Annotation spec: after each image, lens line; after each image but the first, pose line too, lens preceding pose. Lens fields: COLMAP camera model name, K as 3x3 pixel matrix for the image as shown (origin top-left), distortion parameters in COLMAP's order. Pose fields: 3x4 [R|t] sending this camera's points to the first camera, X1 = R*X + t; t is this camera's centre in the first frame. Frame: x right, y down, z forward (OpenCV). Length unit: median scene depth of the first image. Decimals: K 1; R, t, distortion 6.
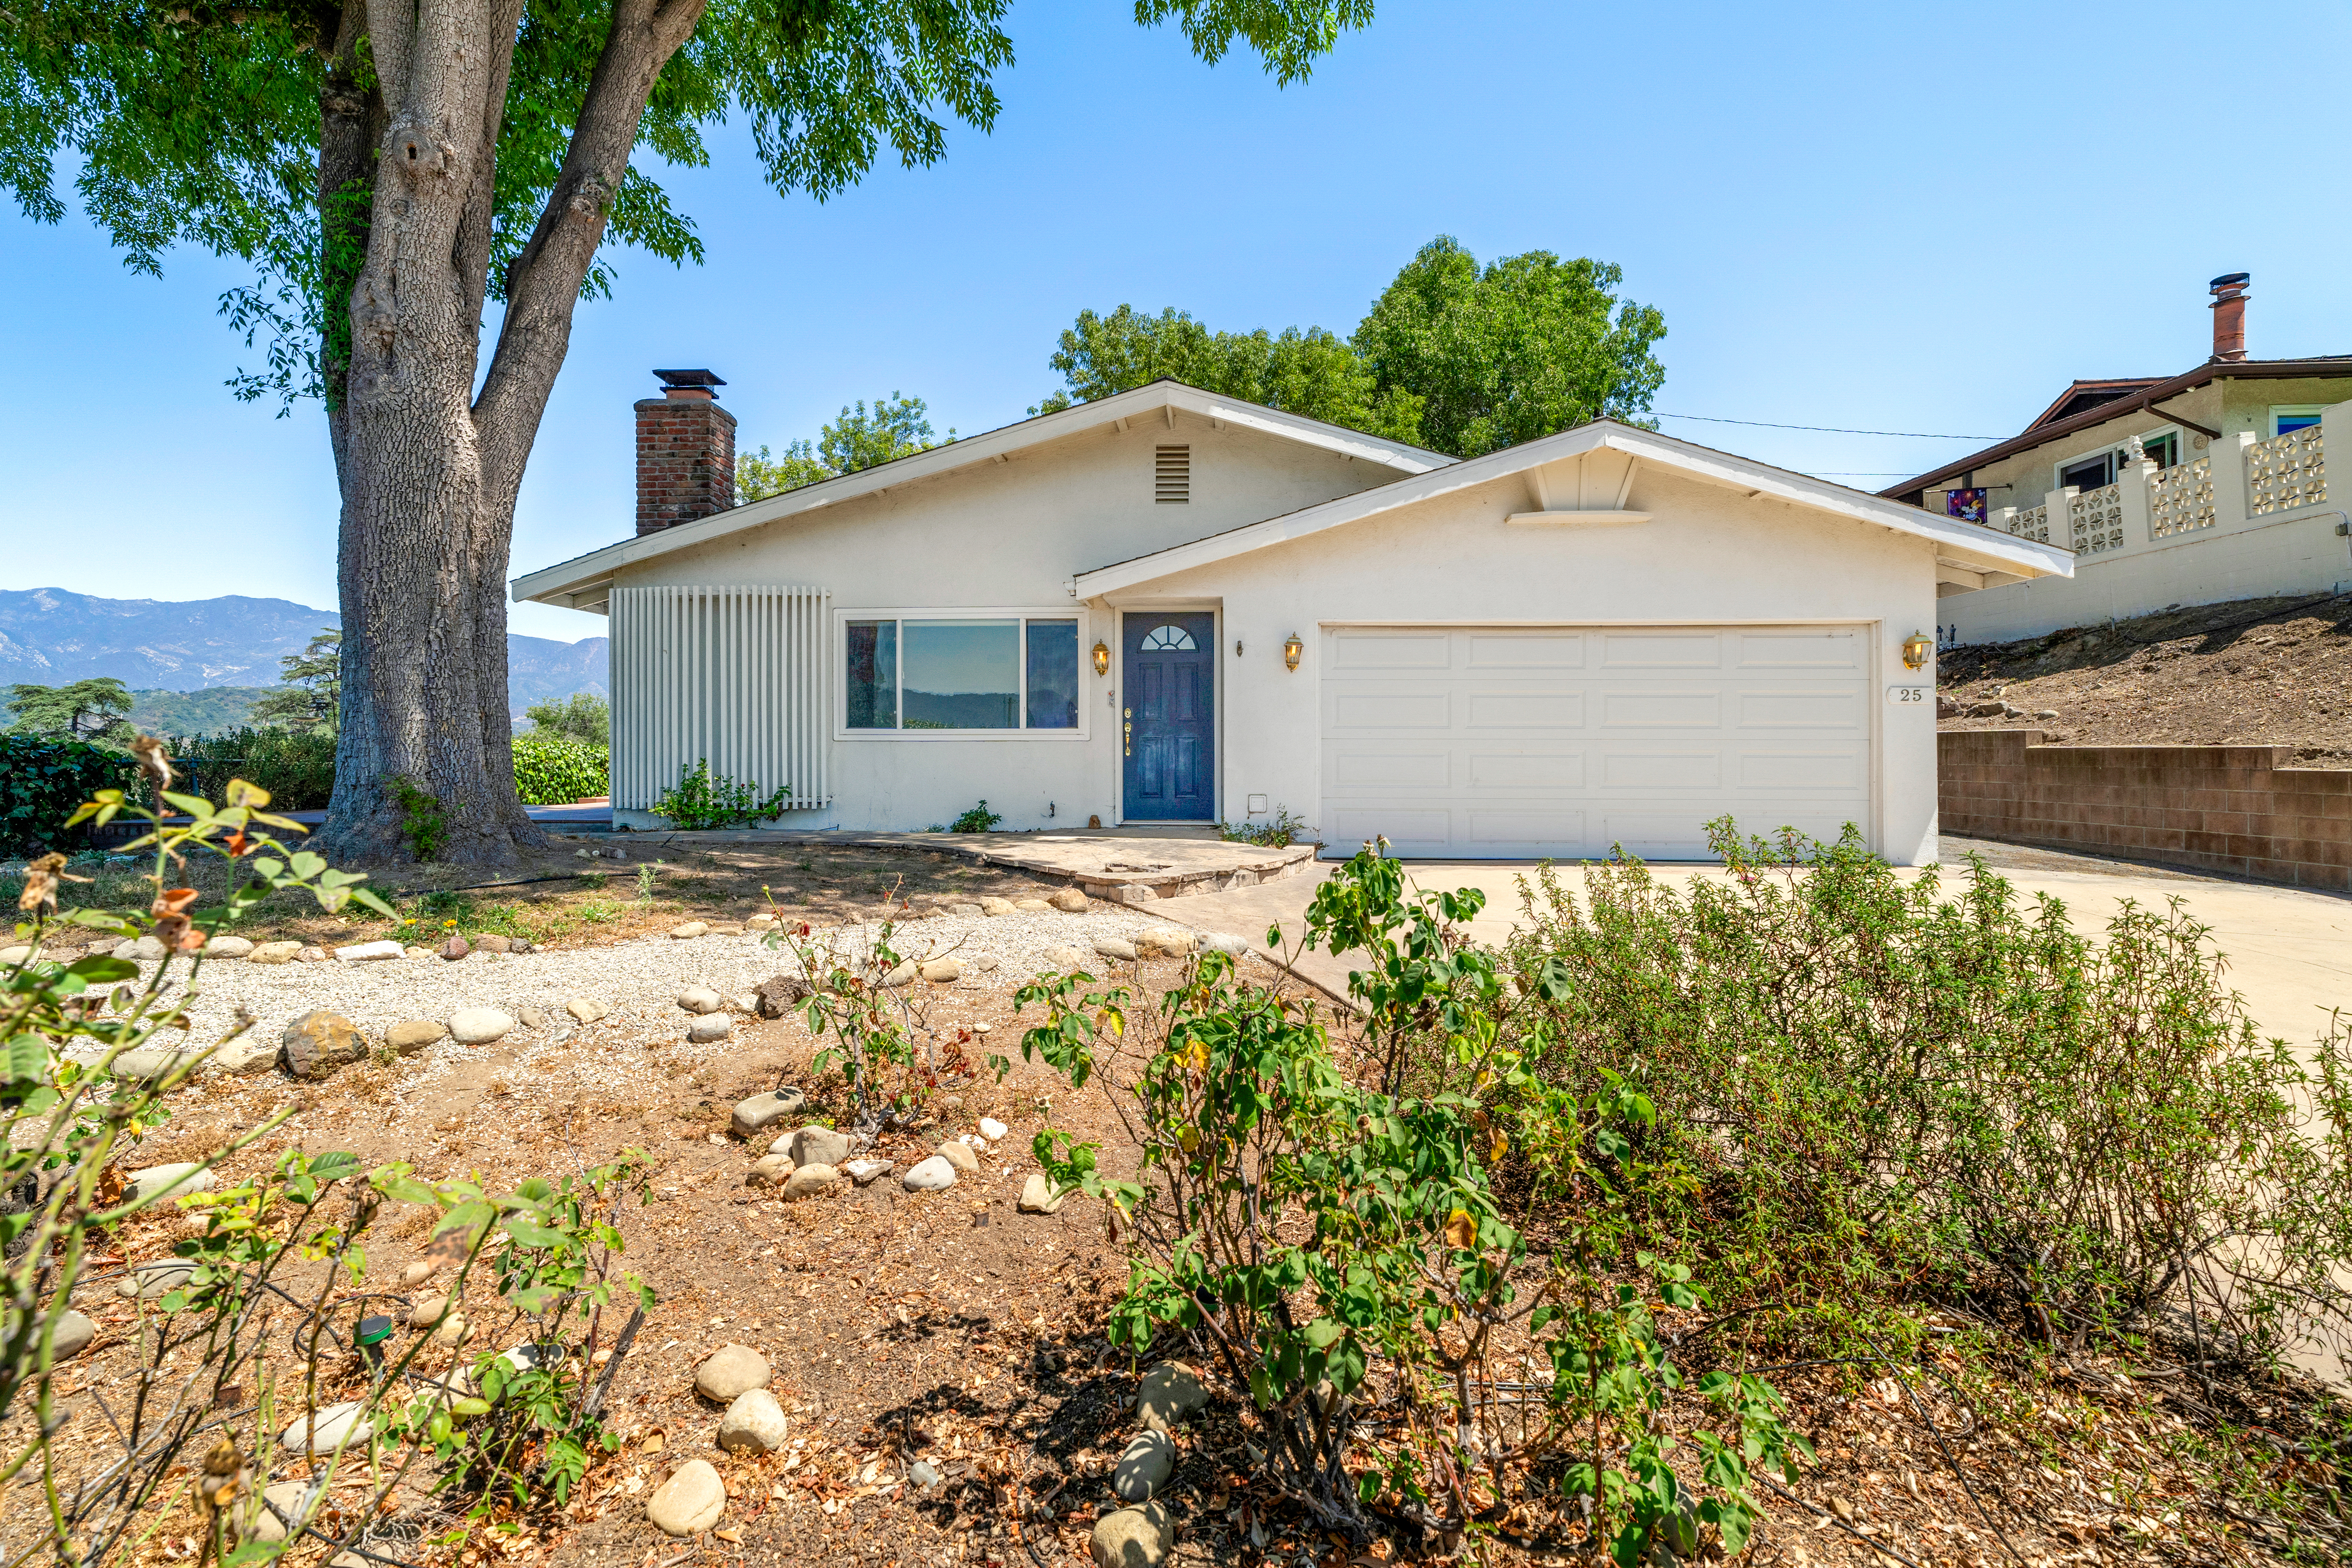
lens RADIAL K [[1080.9, 0, 1175.9], [0, 1080.9, 768.8], [0, 0, 1]] dist [-0.001260, -0.000228]
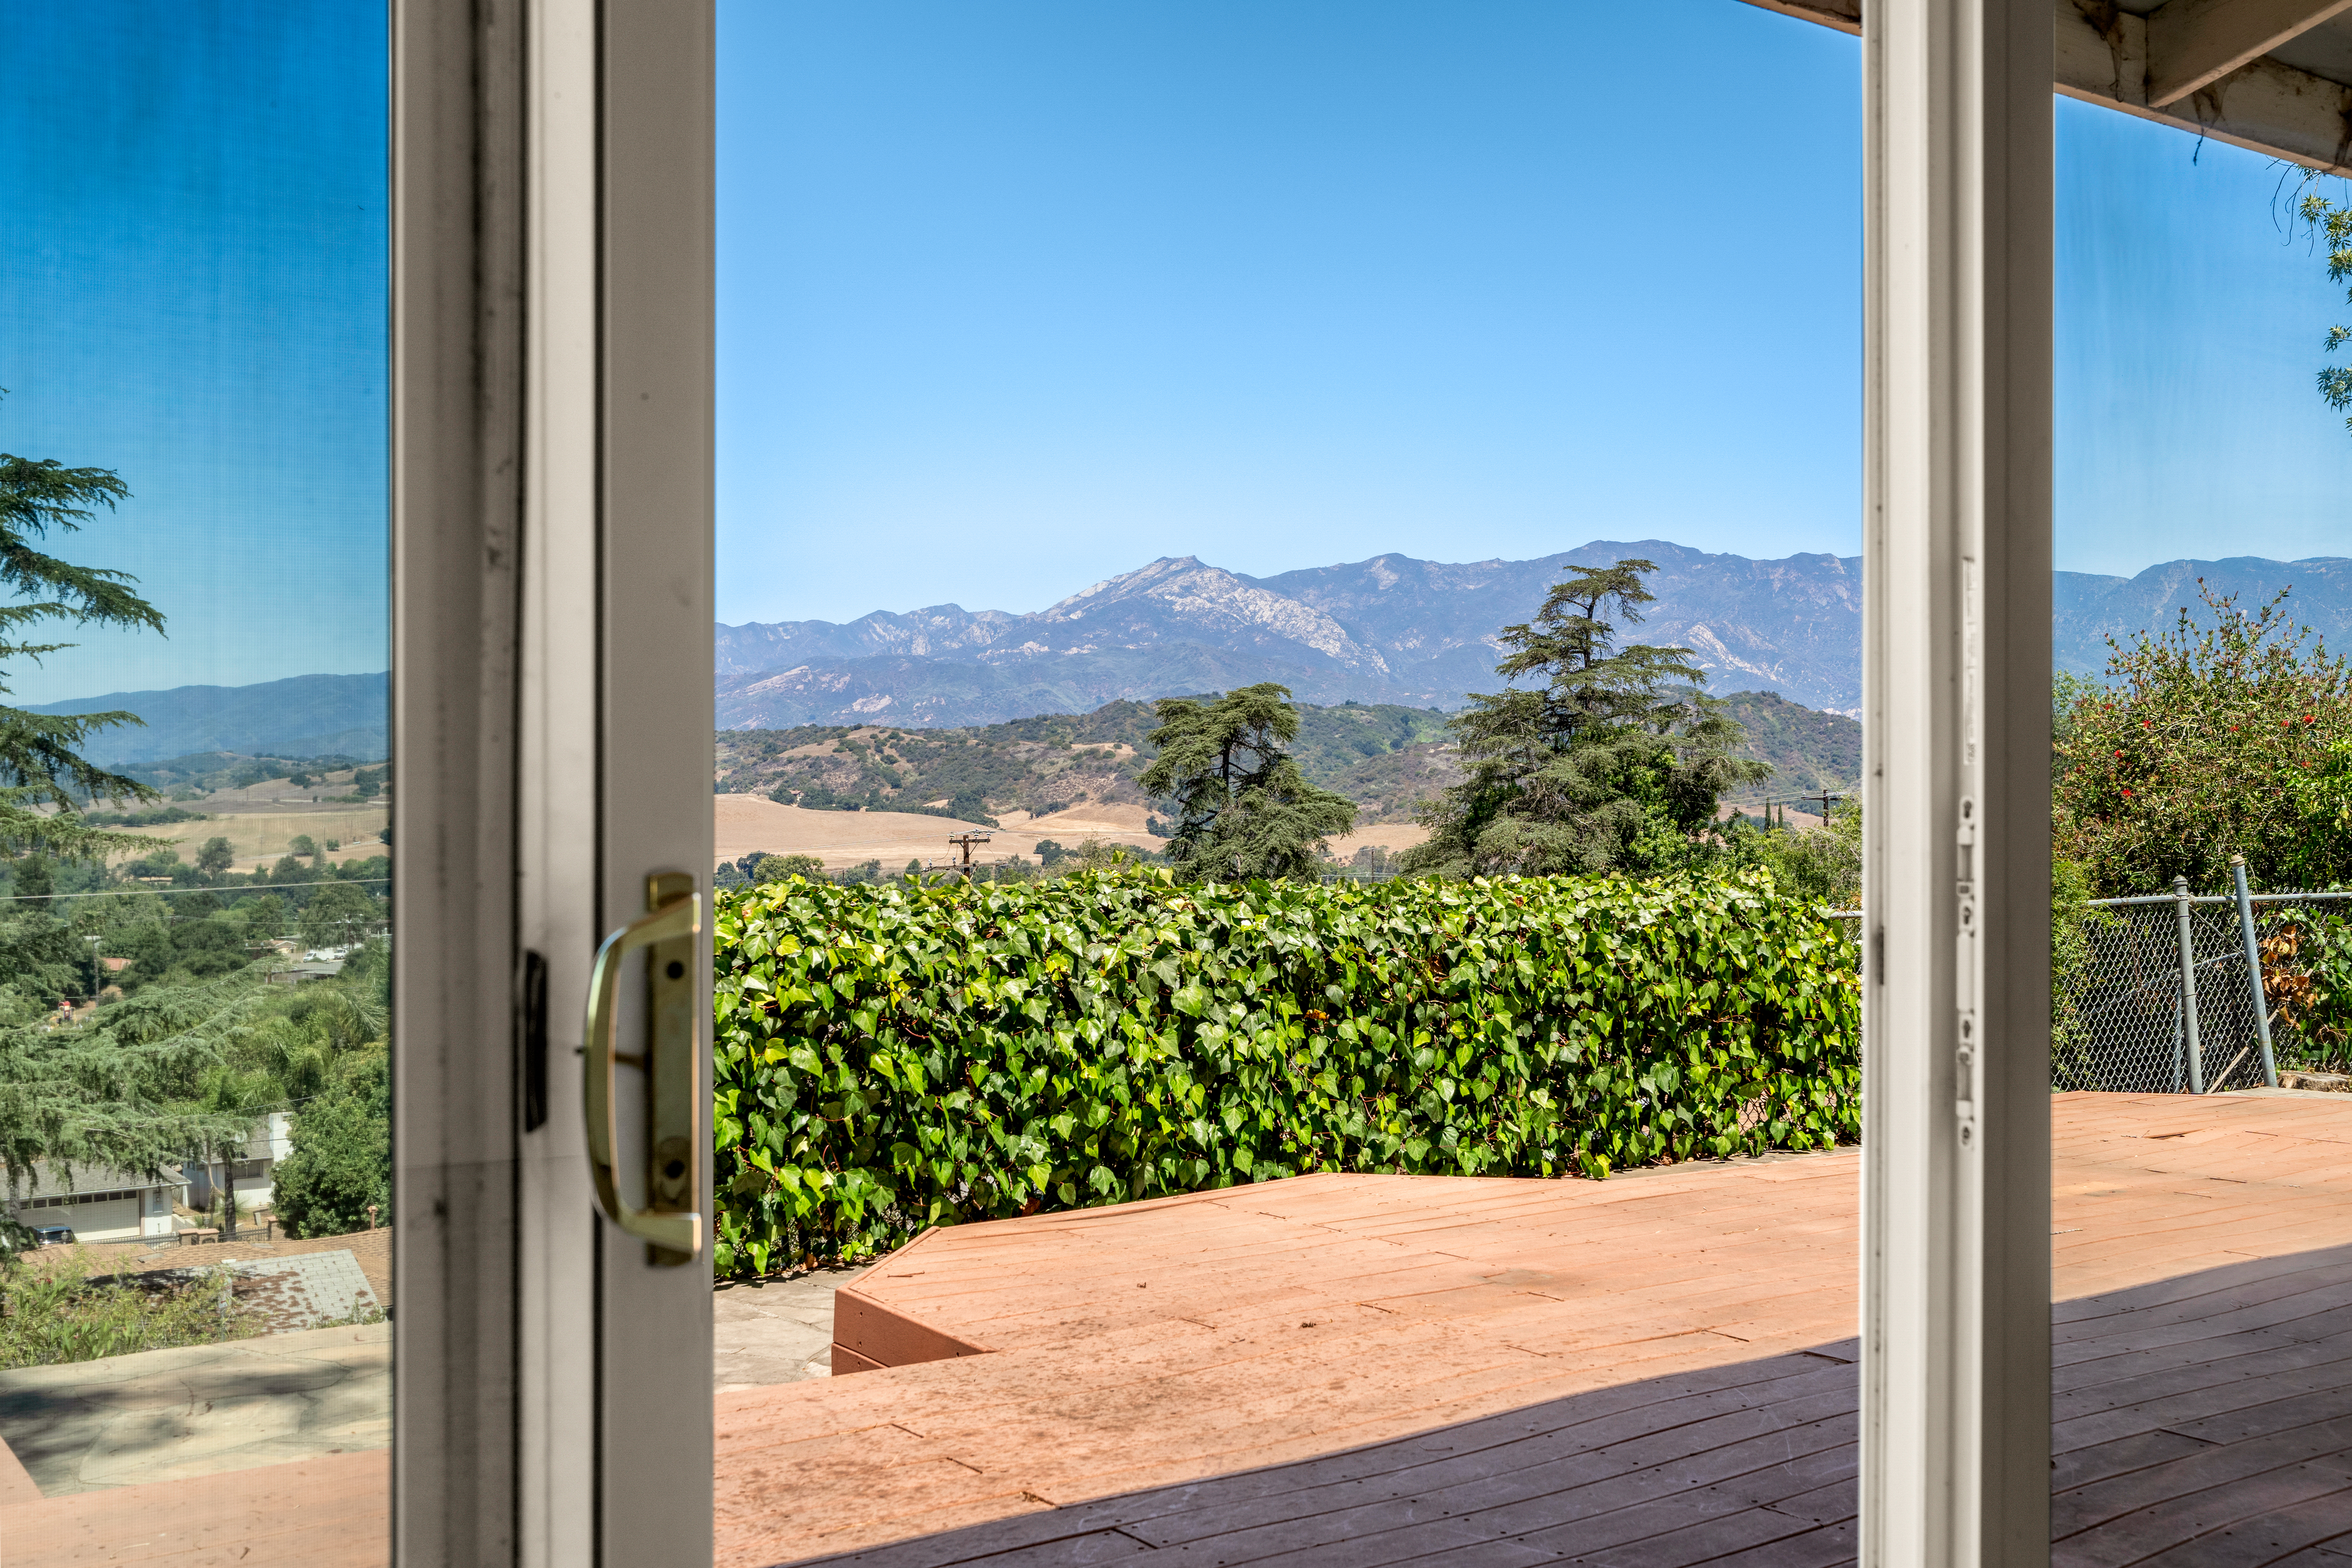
lens RADIAL K [[2328.0, 0, 1180.8], [0, 2328.0, 789.9], [0, 0, 1]] dist [-0.001952, 0.000000]
pose [[0.625593, -0.006422, -0.780124, -0.056308], [-0.007508, 0.999870, -0.014251, -0.009687], [0.780114, 0.014773, 0.625463, 0.195053]]
